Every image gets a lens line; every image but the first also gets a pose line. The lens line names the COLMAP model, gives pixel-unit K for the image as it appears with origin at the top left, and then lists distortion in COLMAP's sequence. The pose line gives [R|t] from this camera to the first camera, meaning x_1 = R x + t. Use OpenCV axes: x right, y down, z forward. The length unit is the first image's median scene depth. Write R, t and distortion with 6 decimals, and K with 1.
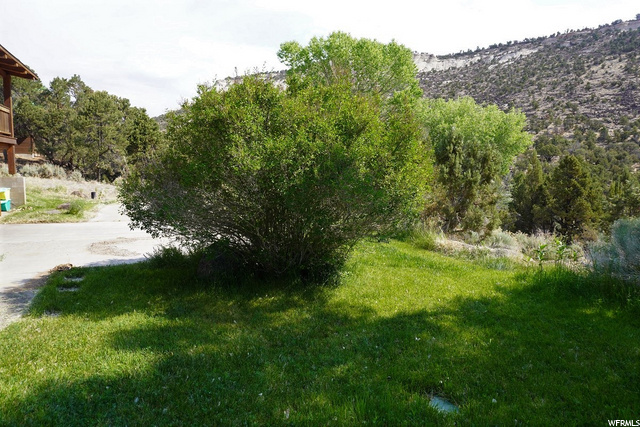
lens RADIAL K [[425.6, 0, 321.0], [0, 425.6, 212.3], [0, 0, 1]] dist [-0.054920, 0.037570]
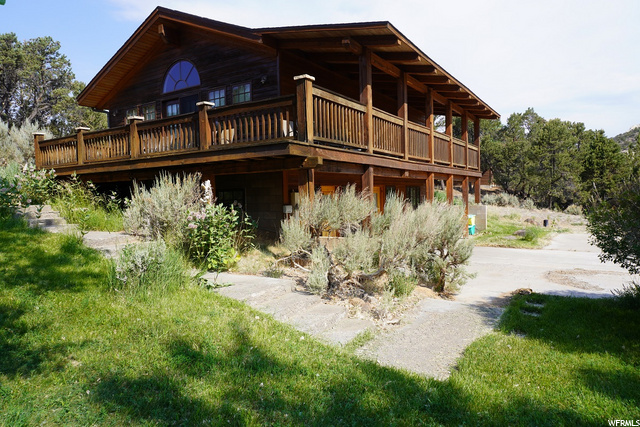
lens RADIAL K [[425.6, 0, 321.0], [0, 425.6, 212.3], [0, 0, 1]] dist [-0.054920, 0.037570]
pose [[0.556687, 0.004601, -0.830710, -0.009043], [-0.059590, 0.997630, -0.034408, 0.000332], [0.828582, 0.068656, 0.555642, -0.006236]]
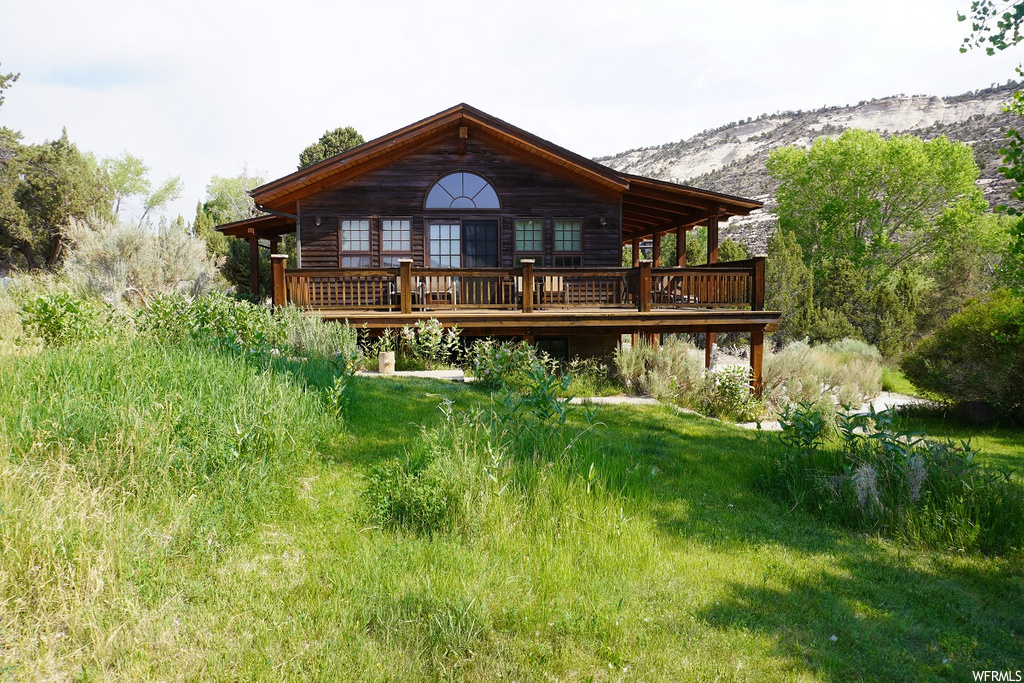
lens RADIAL K [[681.0, 0, 513.6], [0, 681.0, 339.5], [0, 0, 1]] dist [-0.054920, 0.037570]
pose [[0.954897, -0.002858, -0.296923, -0.277743], [-0.010296, 0.999034, -0.042728, -0.005595], [0.296758, 0.043858, 0.953945, -0.435665]]
